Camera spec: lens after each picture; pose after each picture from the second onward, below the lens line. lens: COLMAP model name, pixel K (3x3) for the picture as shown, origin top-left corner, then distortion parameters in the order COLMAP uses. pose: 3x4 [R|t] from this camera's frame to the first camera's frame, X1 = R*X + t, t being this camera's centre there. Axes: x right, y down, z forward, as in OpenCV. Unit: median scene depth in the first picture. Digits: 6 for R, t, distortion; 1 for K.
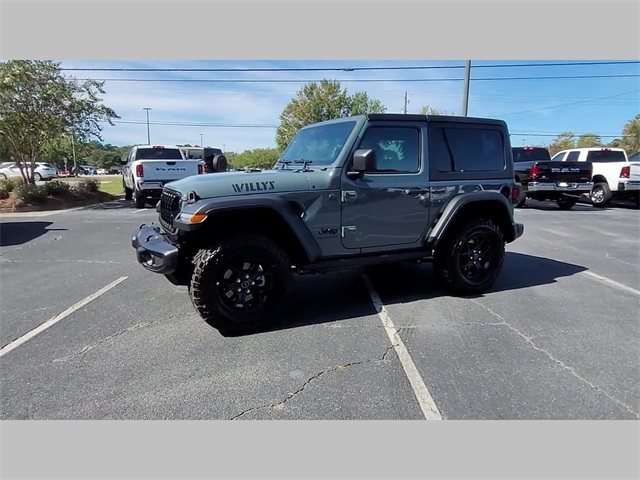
lens RADIAL K [[433.9, 0, 320.9], [0, 433.9, 240.4], [0, 0, 1]] dist [-0.009720, 0.001034]
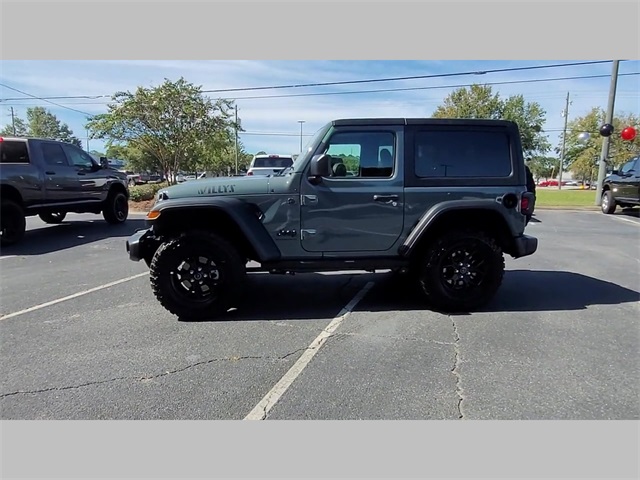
lens RADIAL K [[433.9, 0, 320.9], [0, 433.9, 240.4], [0, 0, 1]] dist [-0.009720, 0.001034]
pose [[0.941947, 0.052275, -0.331667, 0.384086], [-0.058929, 0.998212, -0.010031, 0.001313], [0.330550, 0.028994, 0.943343, 0.038029]]
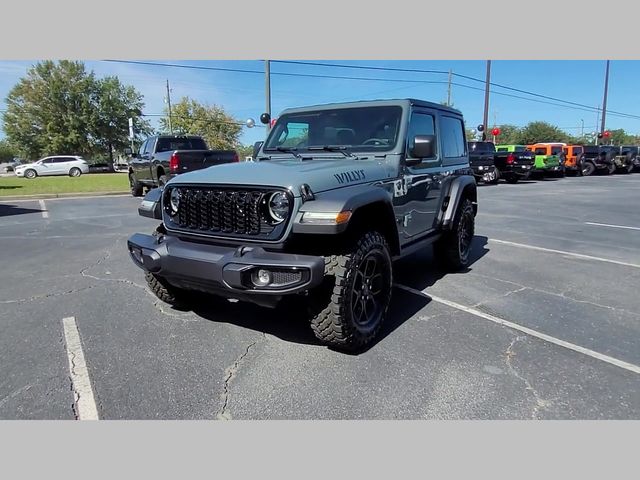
lens RADIAL K [[434.6, 0, 321.1], [0, 434.6, 242.1], [0, 0, 1]] dist [-0.008215, -0.005133]
pose [[0.853257, -0.111141, 0.509509, -0.532222], [0.100410, 0.993758, 0.048620, -0.034837], [-0.511732, 0.009674, 0.859091, 0.239289]]
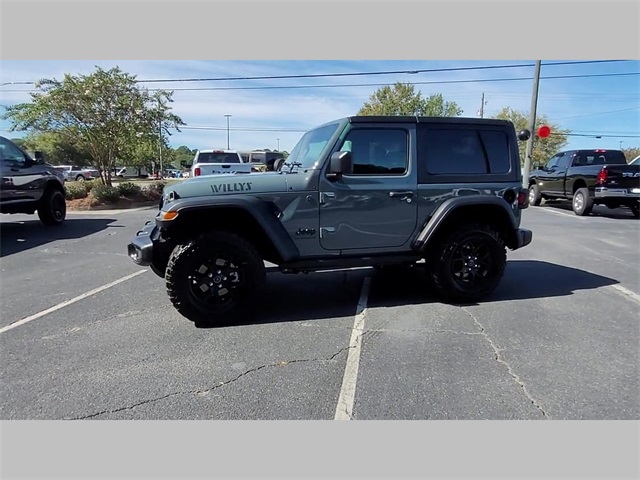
lens RADIAL K [[433.9, 0, 320.9], [0, 433.9, 240.4], [0, 0, 1]] dist [-0.009720, 0.001034]
pose [[0.985169, 0.029273, -0.169071, 0.196345], [-0.030832, 0.999503, -0.006604, 0.004320], [0.168794, 0.011719, 0.985582, -0.000310]]
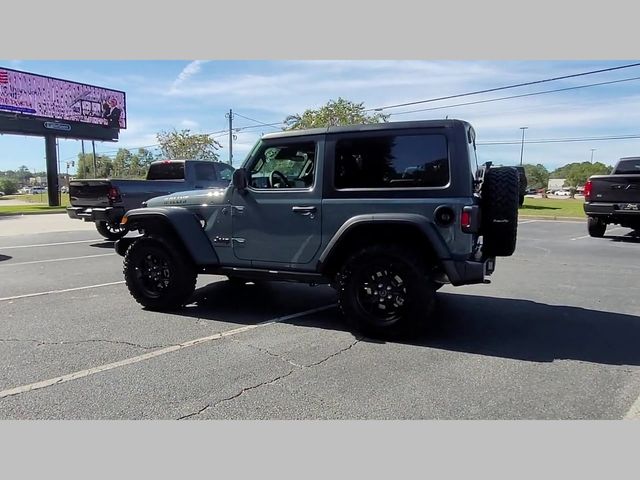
lens RADIAL K [[434.2, 0, 322.4], [0, 434.2, 241.1], [0, 0, 1]] dist [-0.010133, -0.000886]
pose [[0.667450, 0.085782, -0.739698, 0.894951], [-0.117586, 0.993021, 0.009058, -0.053675], [0.735313, 0.080932, 0.672879, 0.375566]]
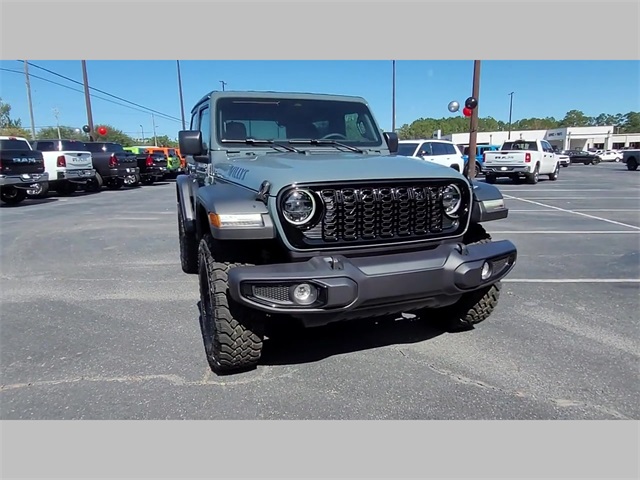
lens RADIAL K [[434.2, 0, 322.4], [0, 434.2, 241.1], [0, 0, 1]] dist [-0.010133, -0.000886]
pose [[0.086332, -0.193072, 0.977379, -0.878673], [0.175780, 0.968603, 0.175812, -0.142986], [-0.980637, 0.156625, 0.117560, 0.922084]]
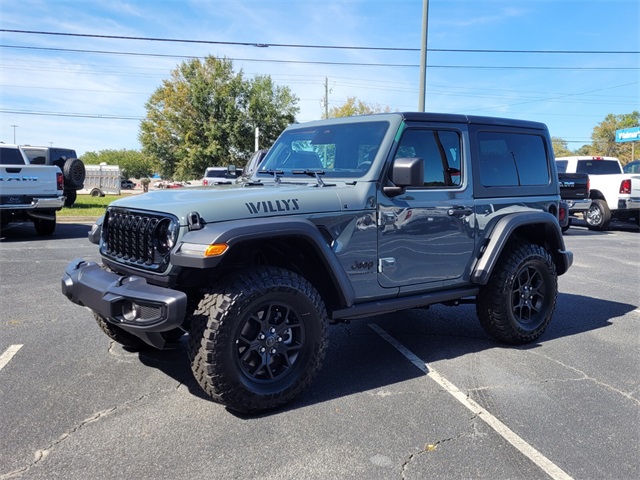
lens RADIAL K [[616.7, 0, 333.4], [0, 616.7, 223.7], [0, 0, 1]] dist [0.055876, -0.008058]
pose [[0.977319, -0.008459, 0.211602, -0.224271], [0.028339, 0.995439, -0.091091, 0.002974], [-0.209867, 0.095021, 0.973102, -0.026822]]
